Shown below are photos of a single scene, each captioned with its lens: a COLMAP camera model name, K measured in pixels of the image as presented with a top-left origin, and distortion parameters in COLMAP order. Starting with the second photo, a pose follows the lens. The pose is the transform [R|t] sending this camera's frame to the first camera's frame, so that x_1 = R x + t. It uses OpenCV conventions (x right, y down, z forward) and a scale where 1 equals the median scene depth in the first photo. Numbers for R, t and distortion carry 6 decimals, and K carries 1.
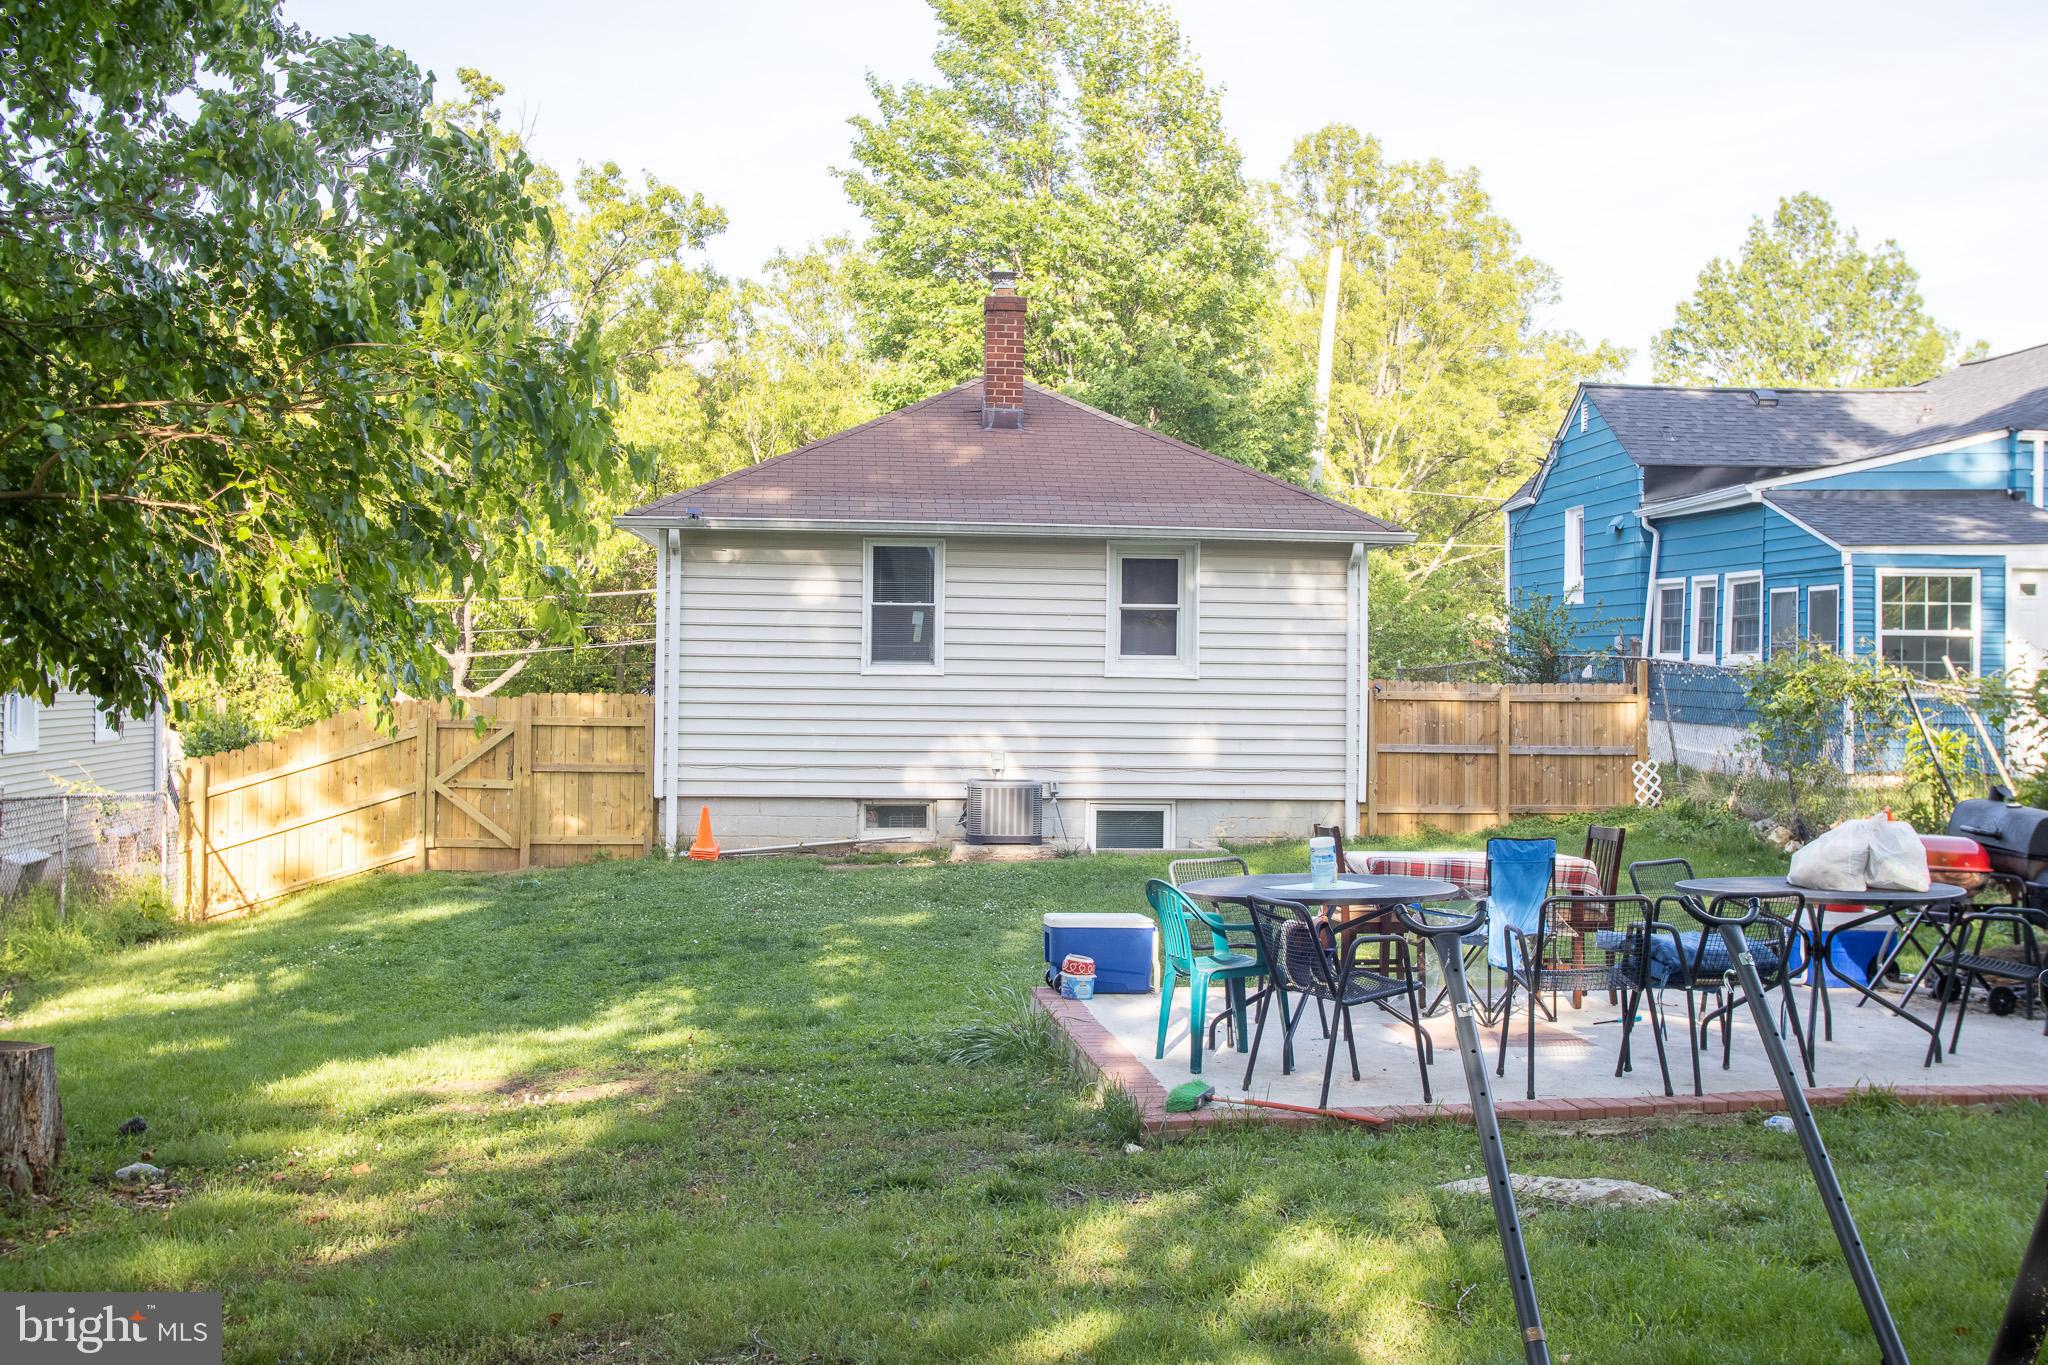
lens RADIAL K [[2276.0, 0, 1024.0], [0, 2276.0, 682.5], [0, 0, 1]] dist [0.004574, 0.005718]
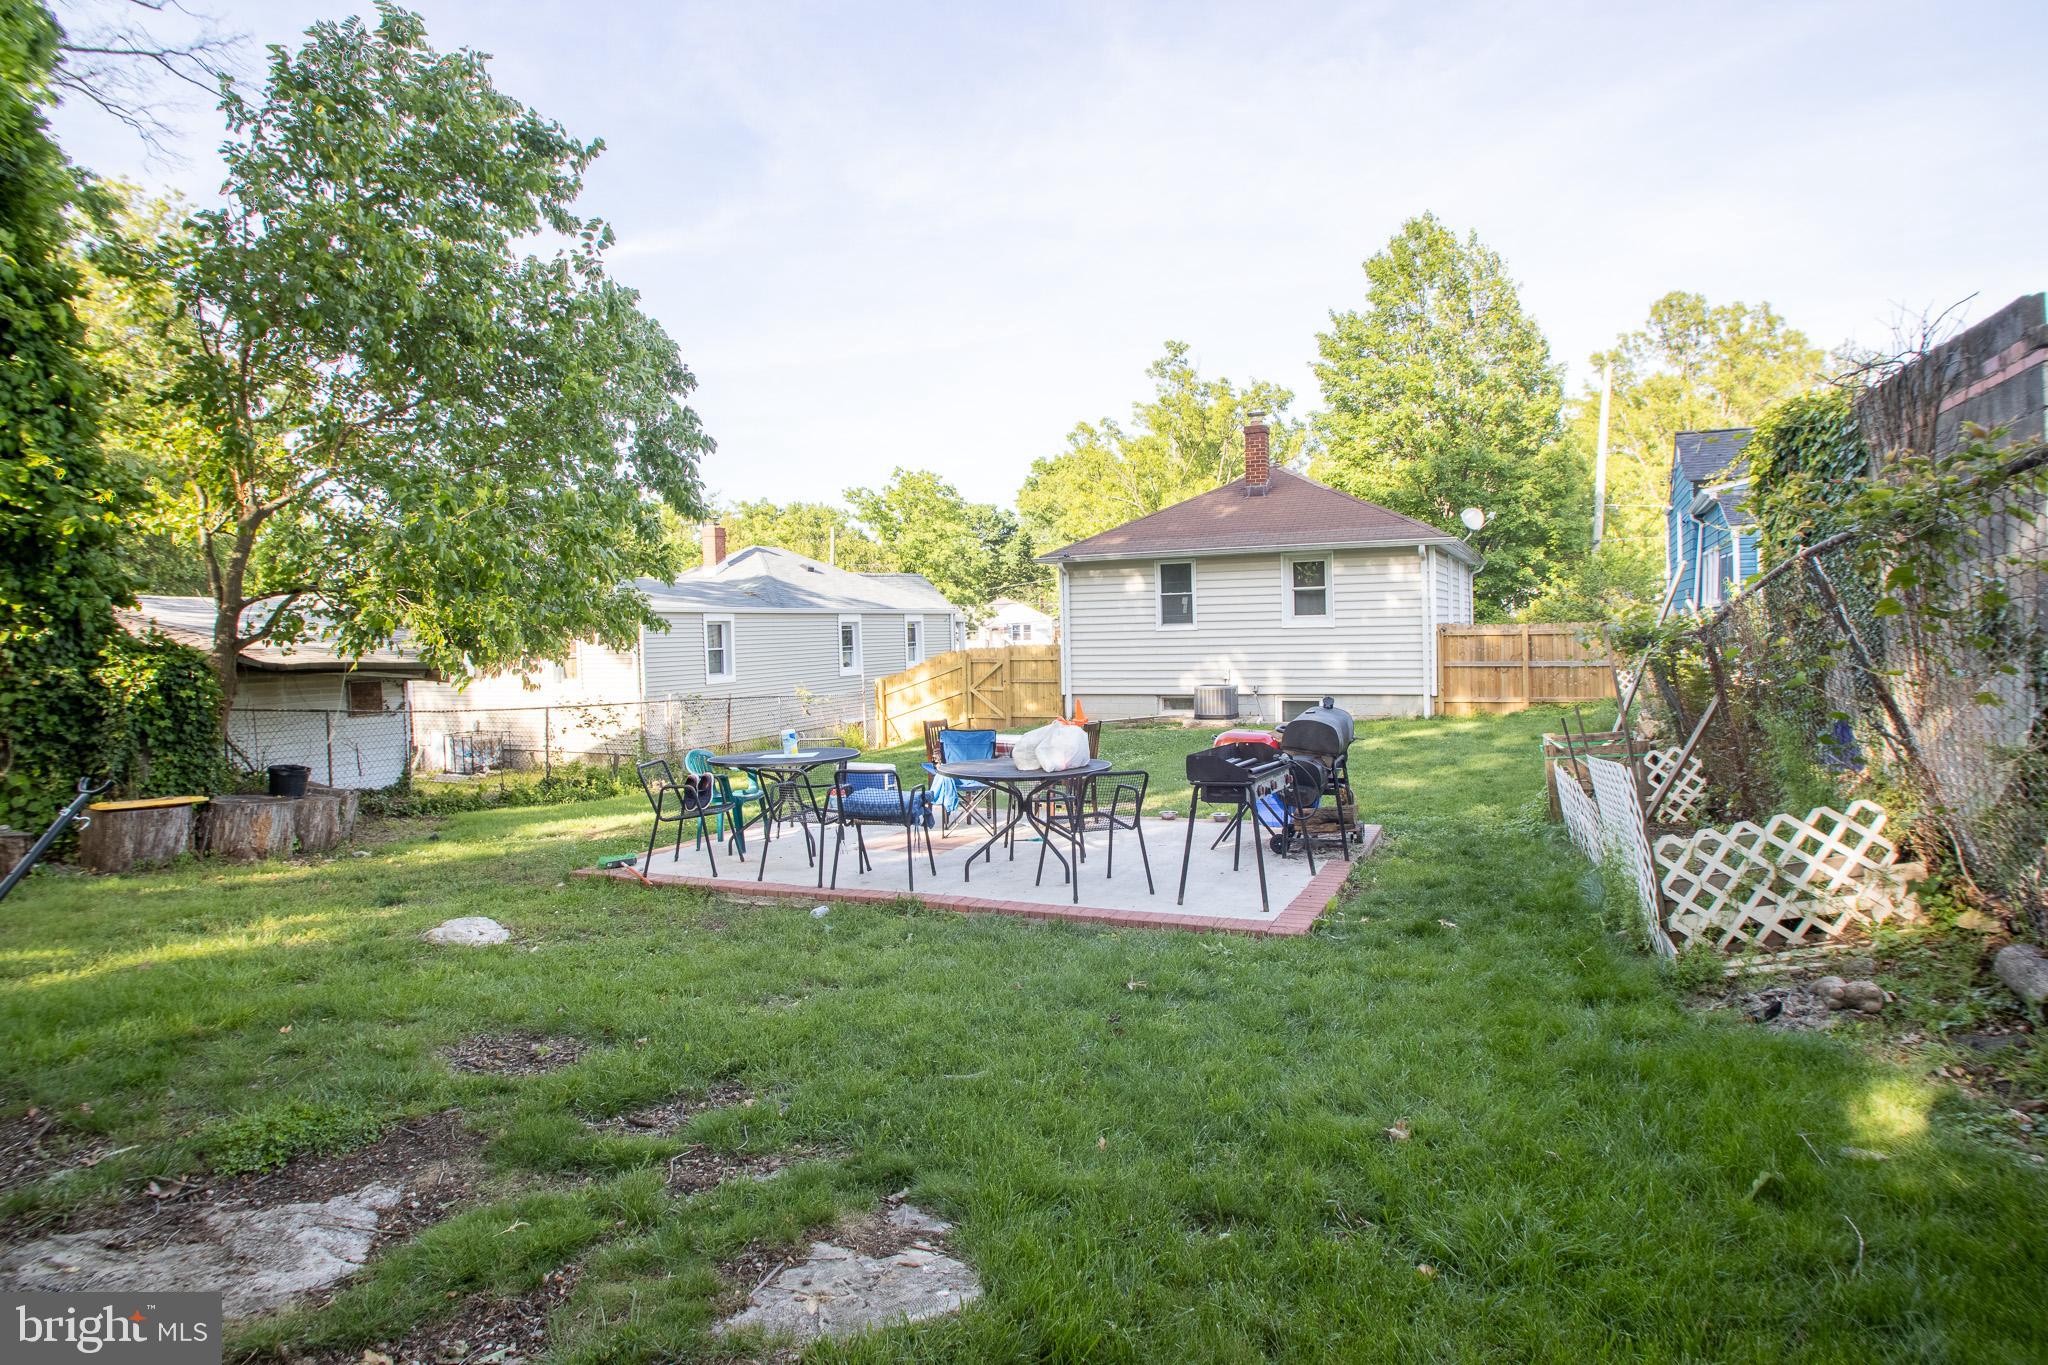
lens RADIAL K [[1081.7, 0, 998.1], [0, 1081.7, 651.8], [0, 0, 1]] dist [-0.038774, 0.013846]
pose [[0.869061, -0.023391, -0.494152, 0.264283], [0.034062, 0.999340, 0.012600, -0.002066], [0.493531, -0.027782, 0.869284, 0.131943]]
